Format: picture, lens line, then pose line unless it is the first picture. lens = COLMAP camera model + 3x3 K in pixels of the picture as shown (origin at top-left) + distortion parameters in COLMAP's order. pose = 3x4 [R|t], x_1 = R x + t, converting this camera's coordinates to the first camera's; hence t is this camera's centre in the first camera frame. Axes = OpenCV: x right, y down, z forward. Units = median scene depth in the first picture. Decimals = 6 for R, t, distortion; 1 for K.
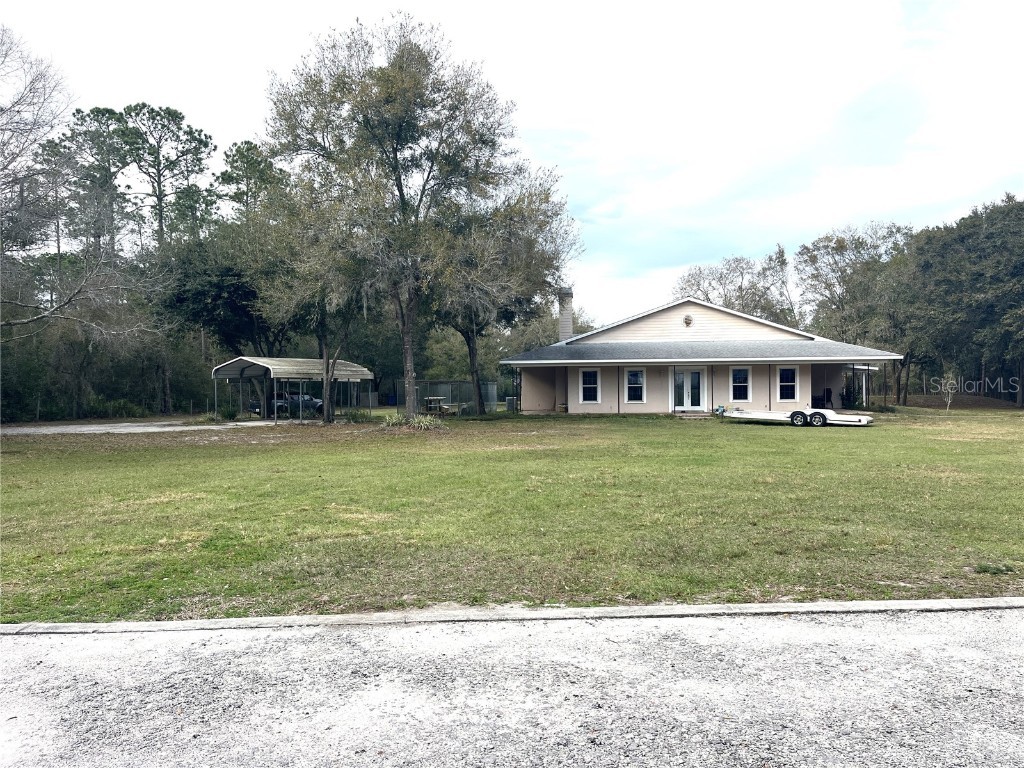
lens RADIAL K [[775.4, 0, 512.0], [0, 775.4, 384.0], [0, 0, 1]] dist [-0.003377, -0.001320]
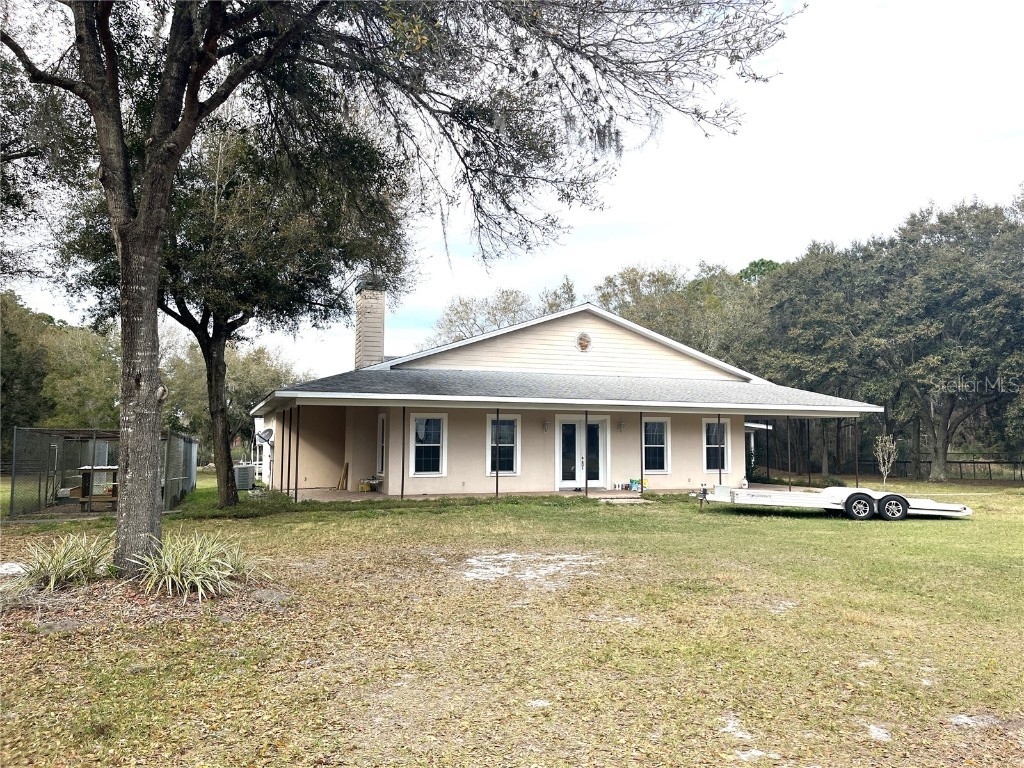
lens RADIAL K [[743.6, 0, 513.5], [0, 743.6, 350.7], [0, 0, 1]] dist [0.001388, -0.000206]
pose [[0.886360, 0.071821, 0.457392, -0.096360], [-0.012918, 0.991347, -0.130631, 0.004550], [-0.462816, 0.109878, 0.879618, 0.499572]]
